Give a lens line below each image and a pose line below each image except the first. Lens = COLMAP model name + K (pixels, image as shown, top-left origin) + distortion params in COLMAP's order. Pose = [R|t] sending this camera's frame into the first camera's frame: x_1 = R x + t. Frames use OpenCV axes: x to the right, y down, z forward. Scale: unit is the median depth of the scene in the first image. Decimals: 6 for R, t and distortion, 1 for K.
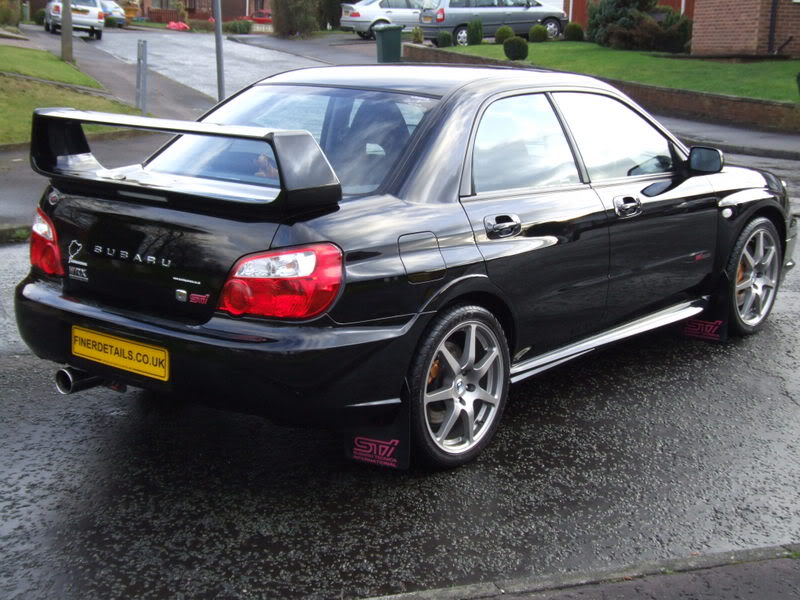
lens RADIAL K [[1187.3, 0, 400.0], [0, 1187.3, 300.0], [0, 0, 1]] dist [0.013728, 0.063718]
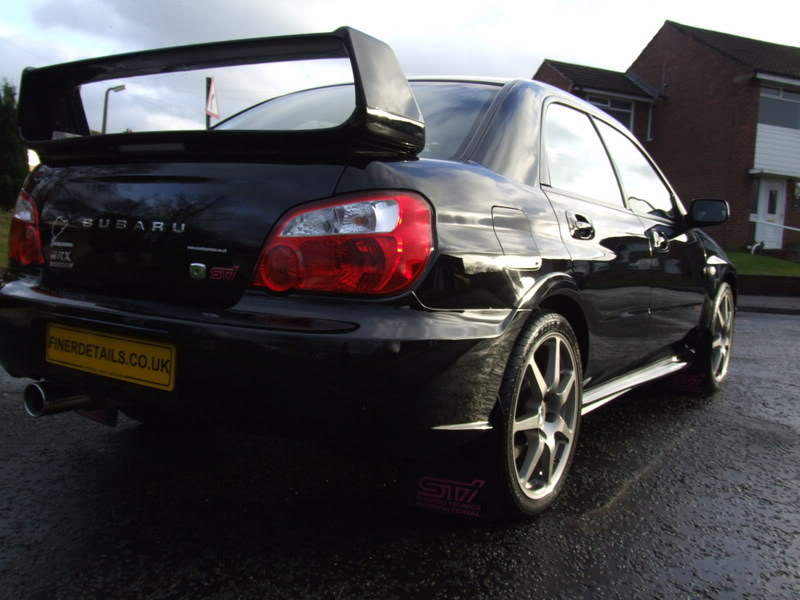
lens RADIAL K [[818.7, 0, 400.0], [0, 818.7, 300.0], [0, 0, 1]] dist [-0.122868, 0.161870]
pose [[0.995292, 0.026836, 0.093130, -0.100837], [-0.015140, 0.992154, -0.124101, 0.067775], [-0.095729, 0.122107, 0.987890, 0.473407]]
